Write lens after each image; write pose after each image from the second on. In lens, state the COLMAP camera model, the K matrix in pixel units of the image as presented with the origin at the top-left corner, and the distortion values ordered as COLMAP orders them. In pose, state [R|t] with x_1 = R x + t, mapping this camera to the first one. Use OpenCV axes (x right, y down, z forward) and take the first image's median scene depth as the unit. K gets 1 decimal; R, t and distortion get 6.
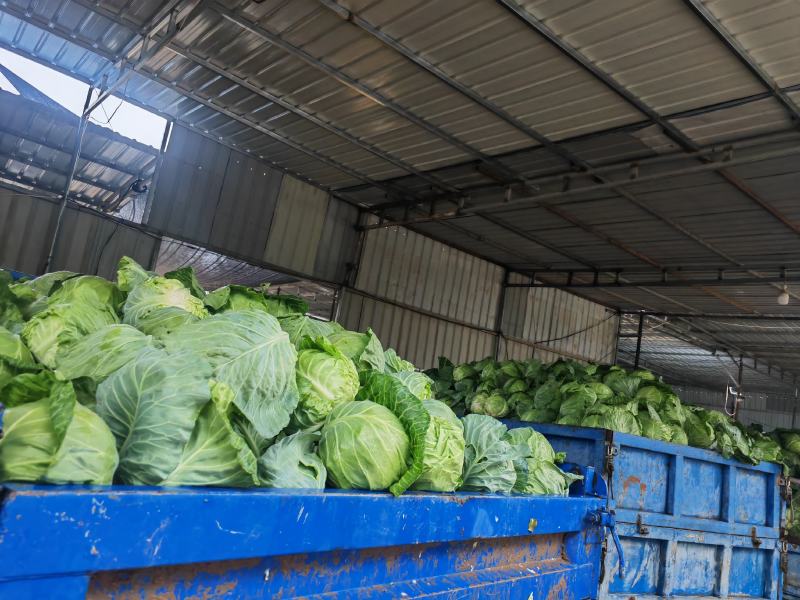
lens RADIAL K [[623.4, 0, 400.0], [0, 623.4, 300.0], [0, 0, 1]] dist [0.038657, -0.045929]
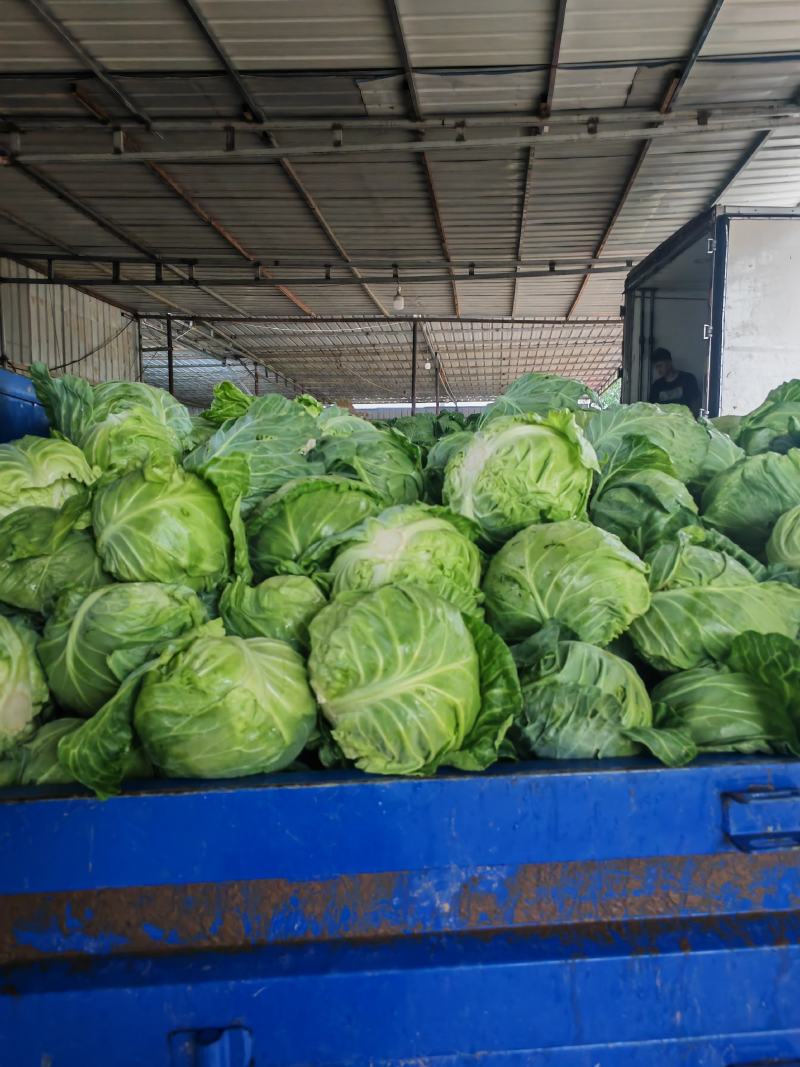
lens RADIAL K [[831.5, 0, 400.0], [0, 831.5, 533.5], [0, 0, 1]] dist [0.038657, -0.045929]
pose [[0.686860, -0.217237, 0.693564, -0.194078], [0.007415, 0.956329, 0.292197, -0.024146], [-0.726752, -0.195556, 0.658475, 0.112162]]
